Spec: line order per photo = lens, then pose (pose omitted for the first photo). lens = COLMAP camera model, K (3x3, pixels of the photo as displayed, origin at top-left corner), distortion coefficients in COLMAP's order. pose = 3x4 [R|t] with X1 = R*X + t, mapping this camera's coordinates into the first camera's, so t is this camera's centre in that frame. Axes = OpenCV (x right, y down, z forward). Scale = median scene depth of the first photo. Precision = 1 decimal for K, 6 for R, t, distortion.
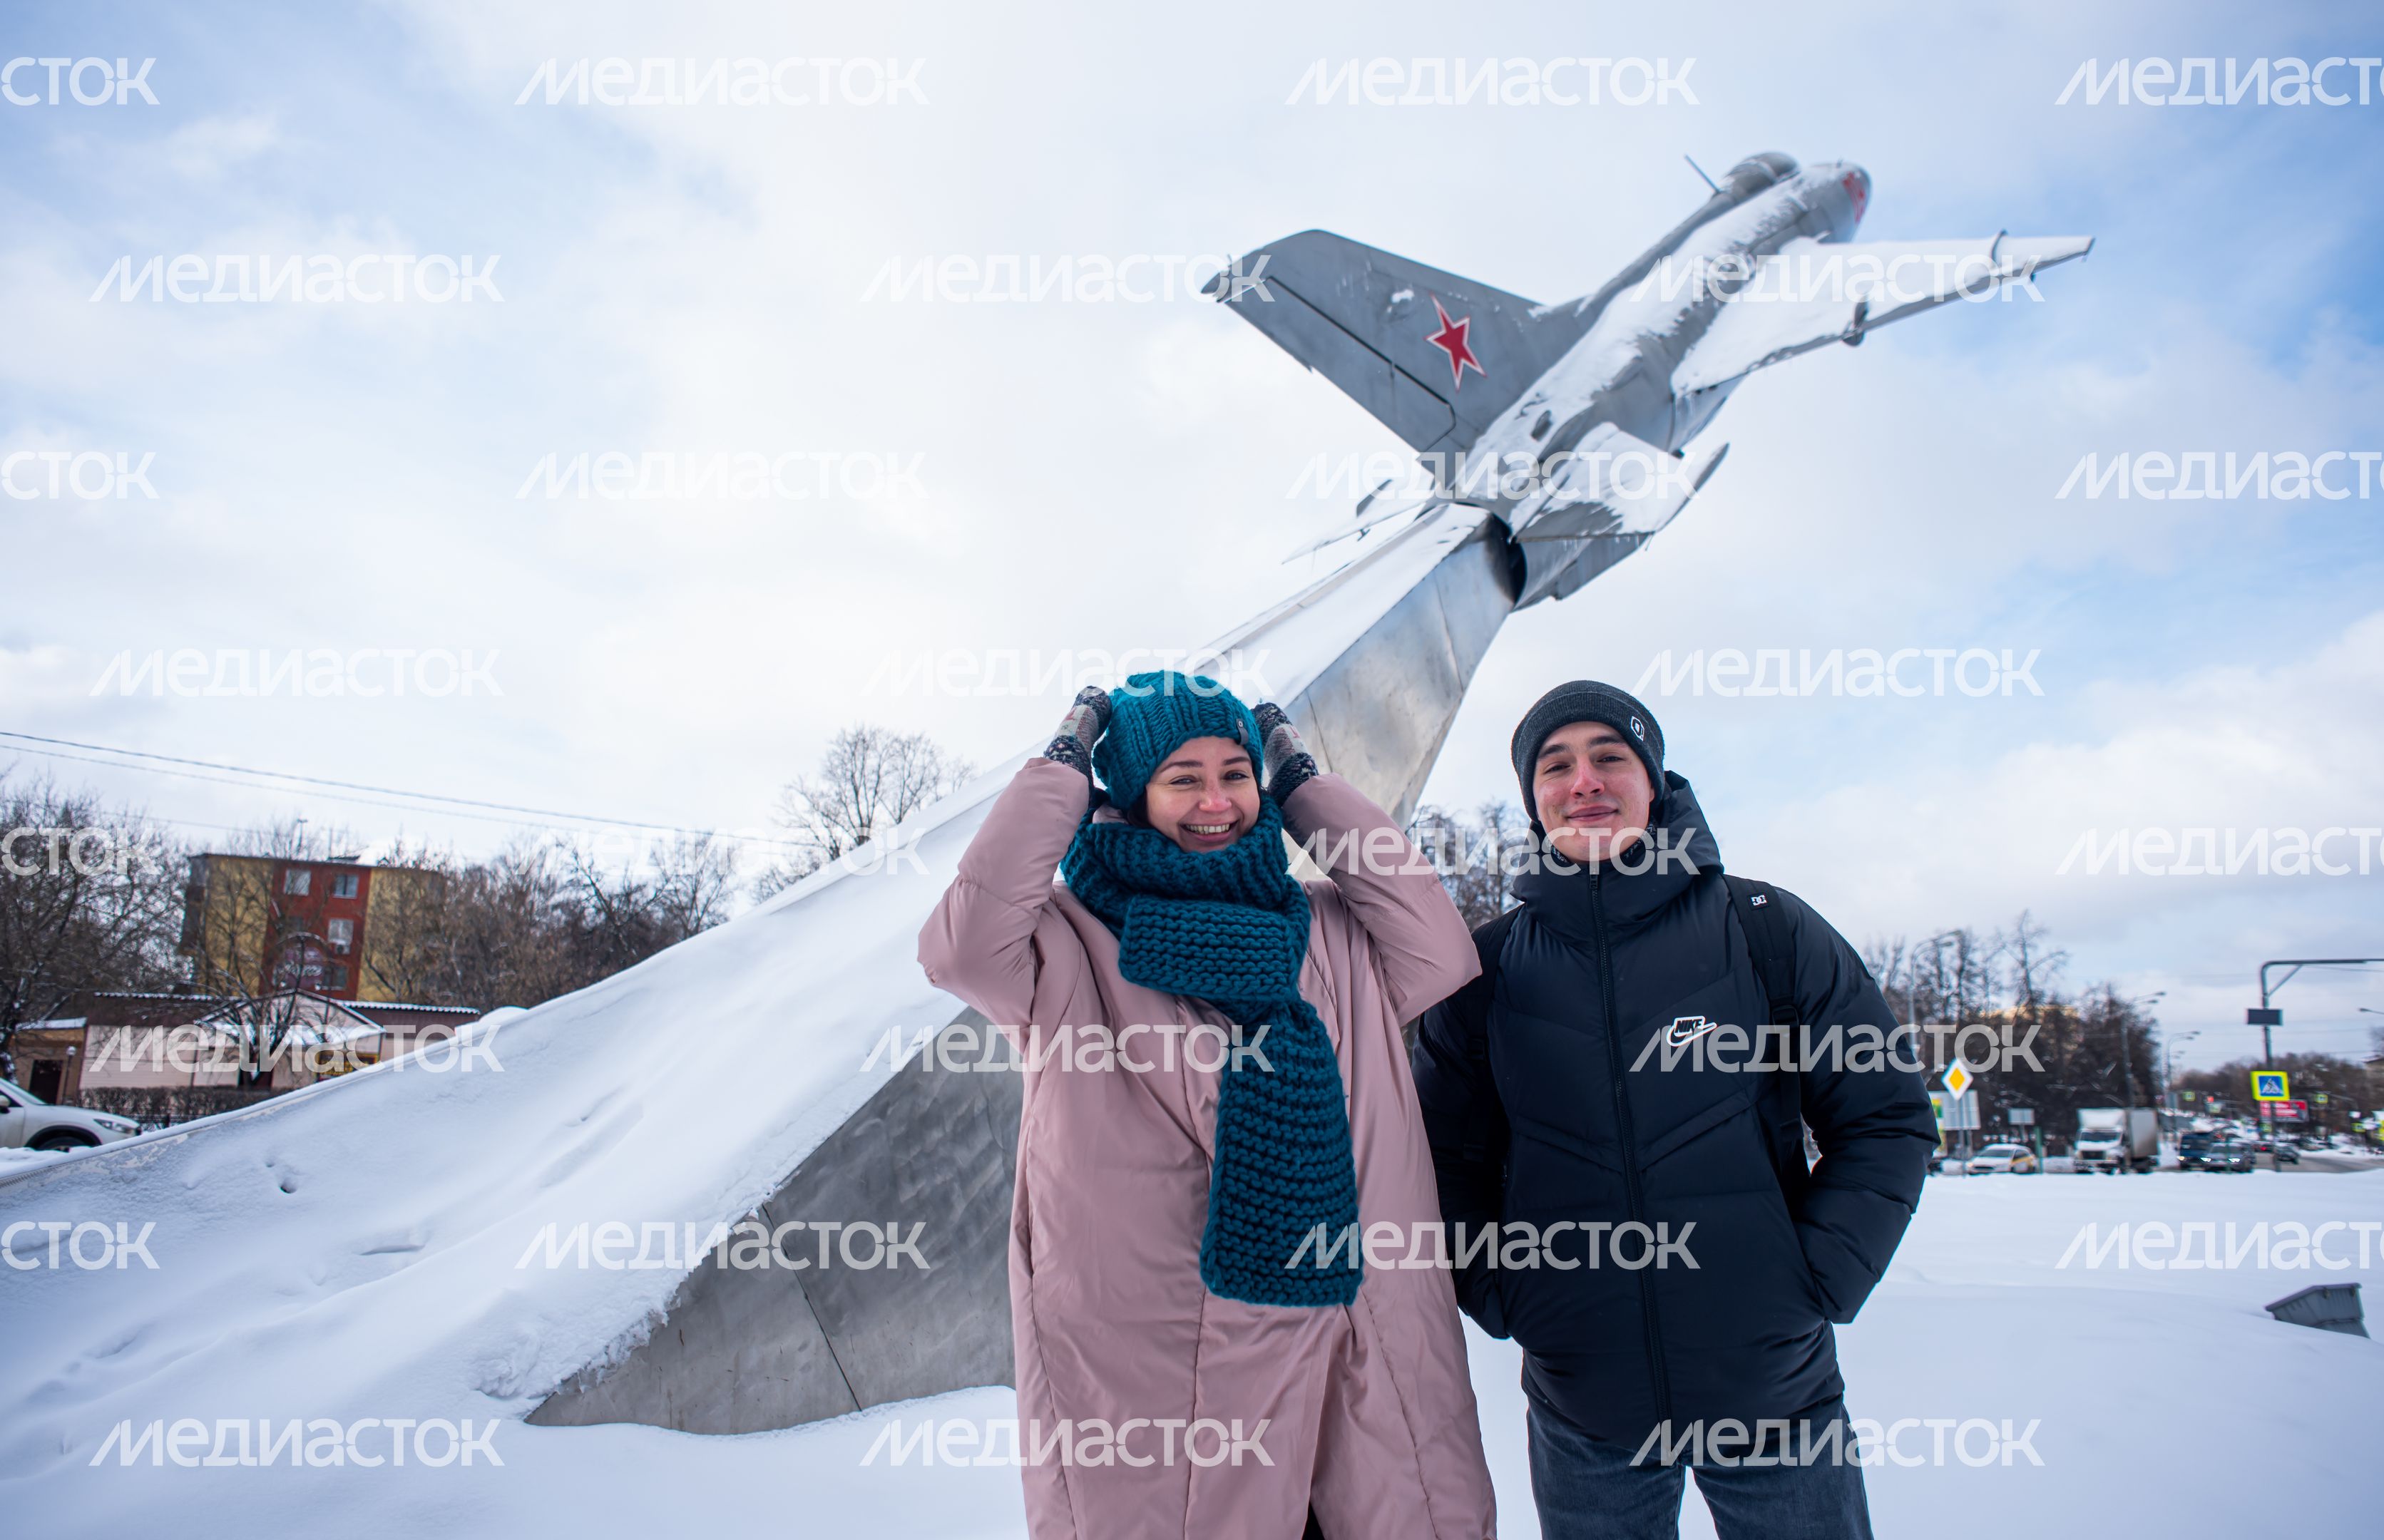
lens RADIAL K [[1648.6, 0, 1192.2], [0, 1648.6, 757.3], [0, 0, 1]] dist [-0.087010, 0.074845]
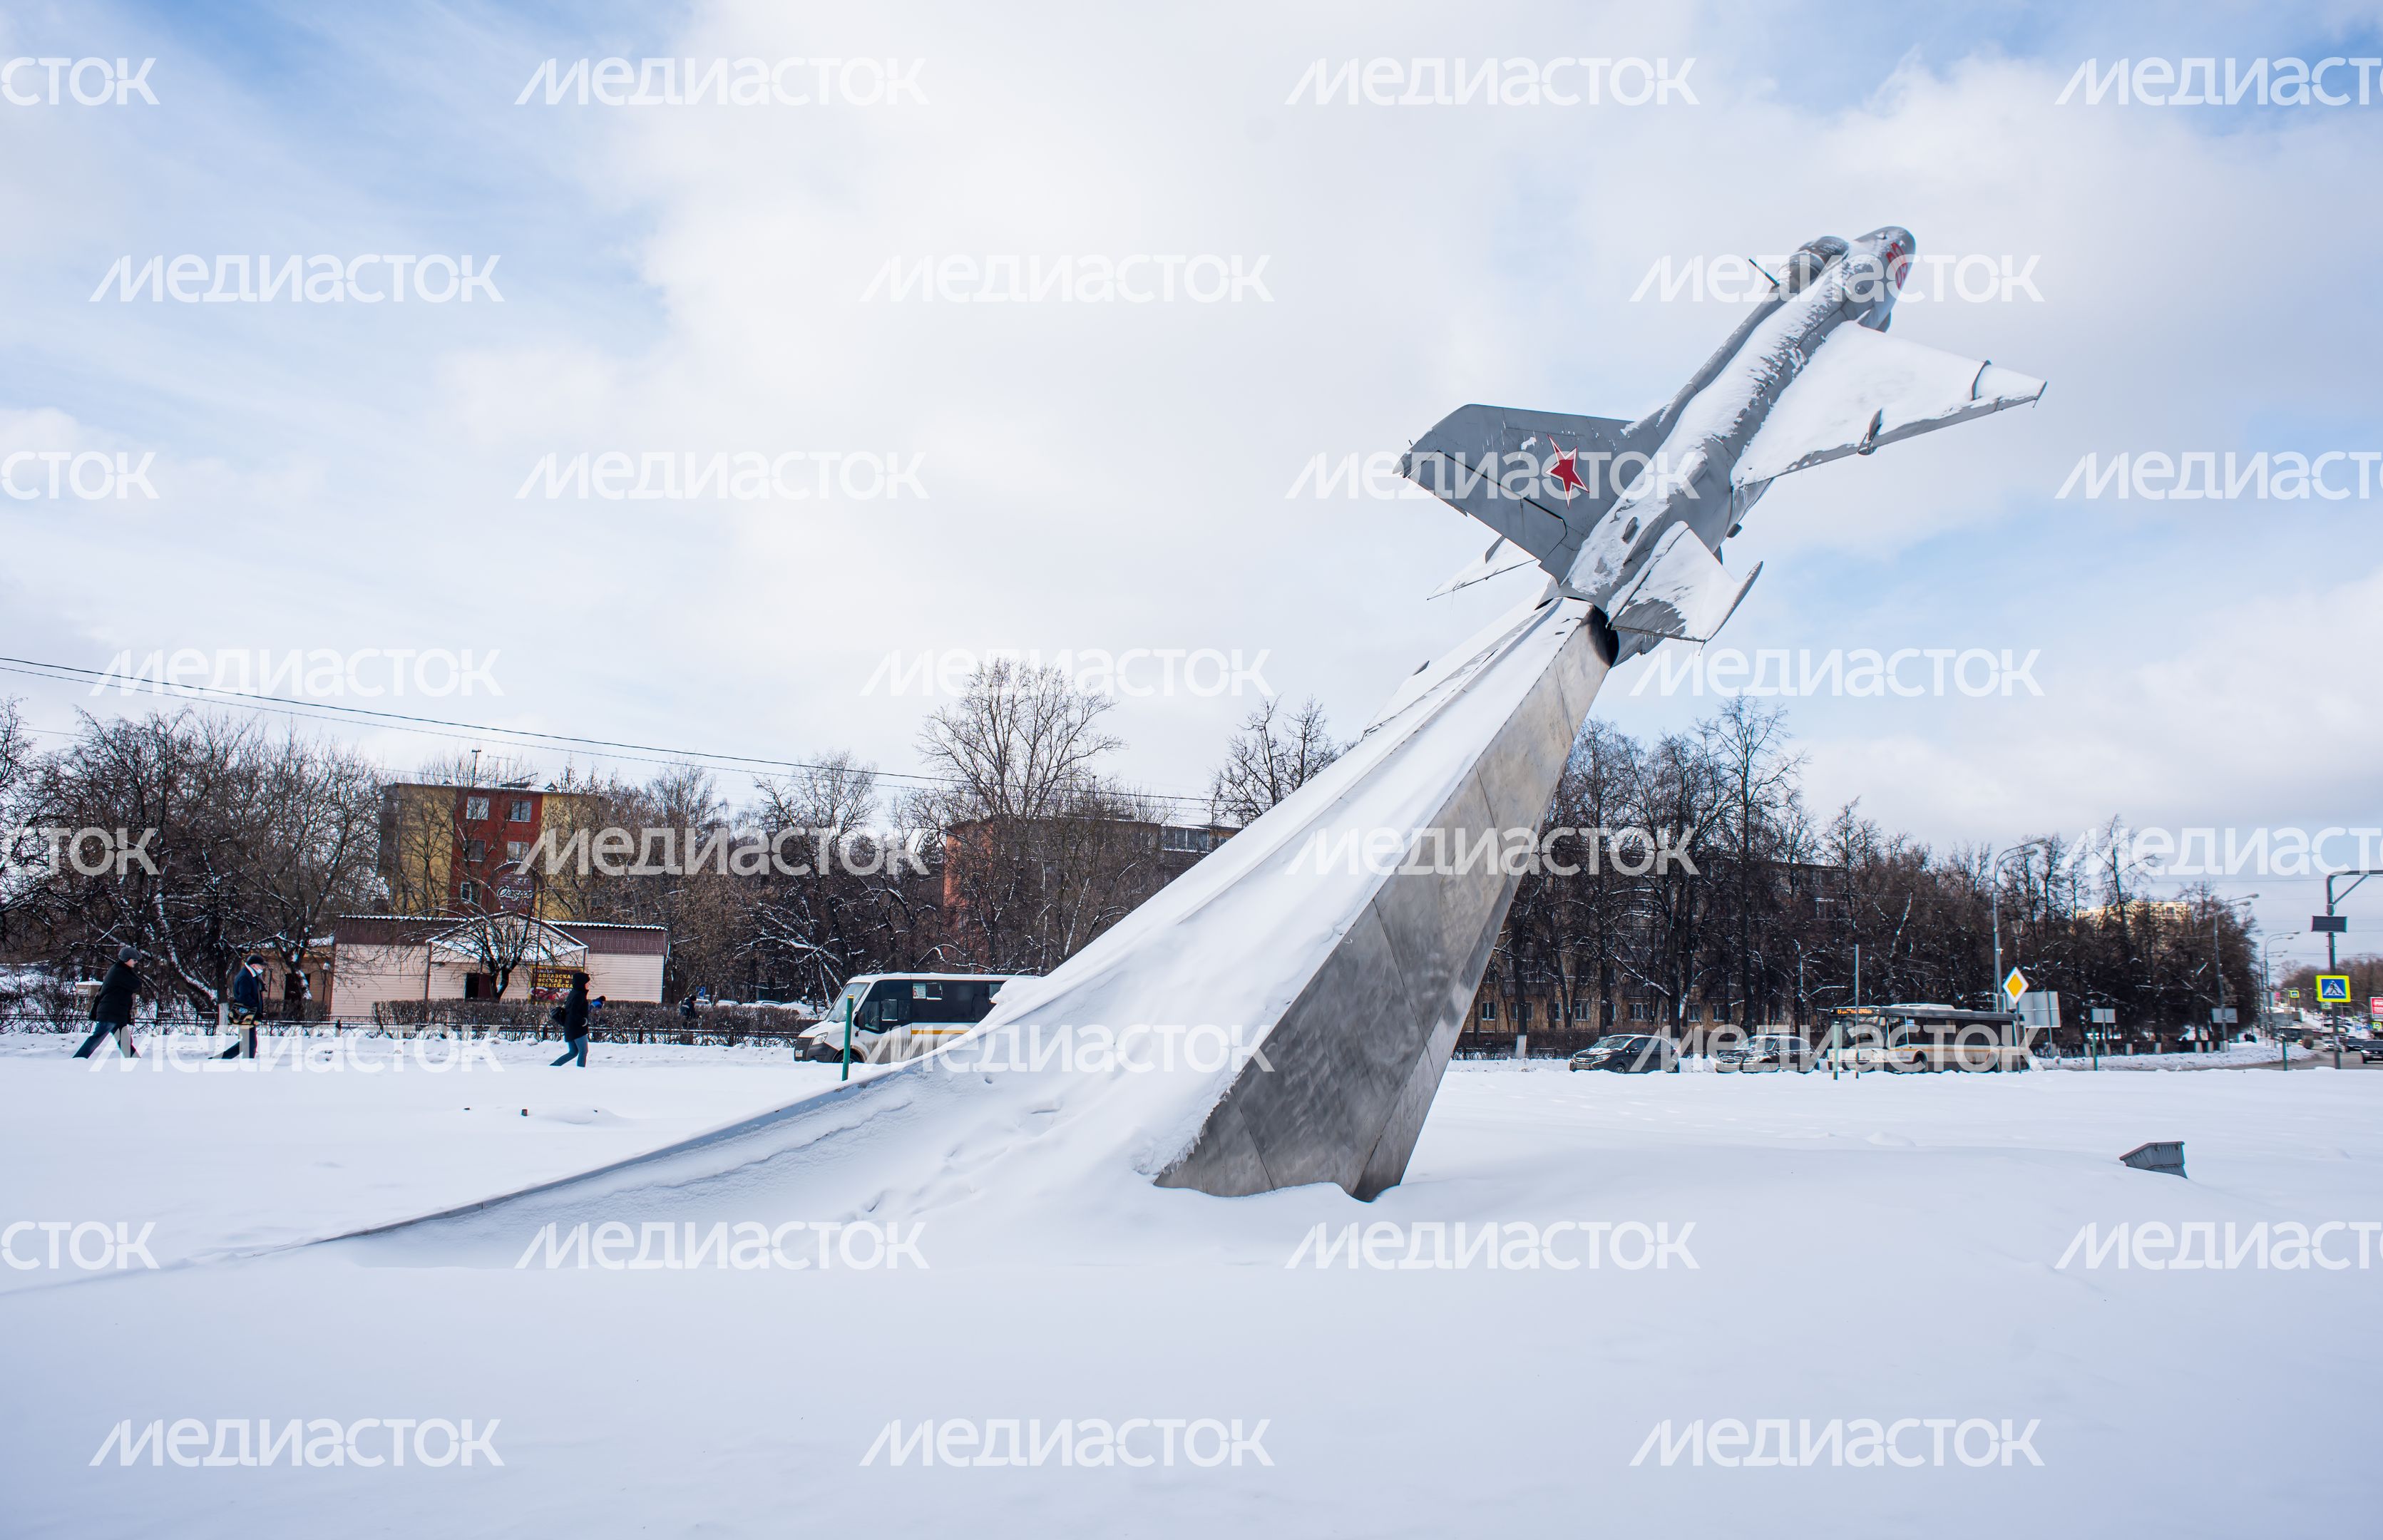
lens RADIAL K [[1619.4, 0, 1191.5], [0, 1619.4, 770.0], [0, 0, 1]] dist [-0.088034, 0.074351]
pose [[0.997986, -0.012233, -0.062241, -0.049165], [0.016246, 0.997794, 0.064373, -0.065430], [0.061316, -0.065255, 0.995983, -0.256552]]
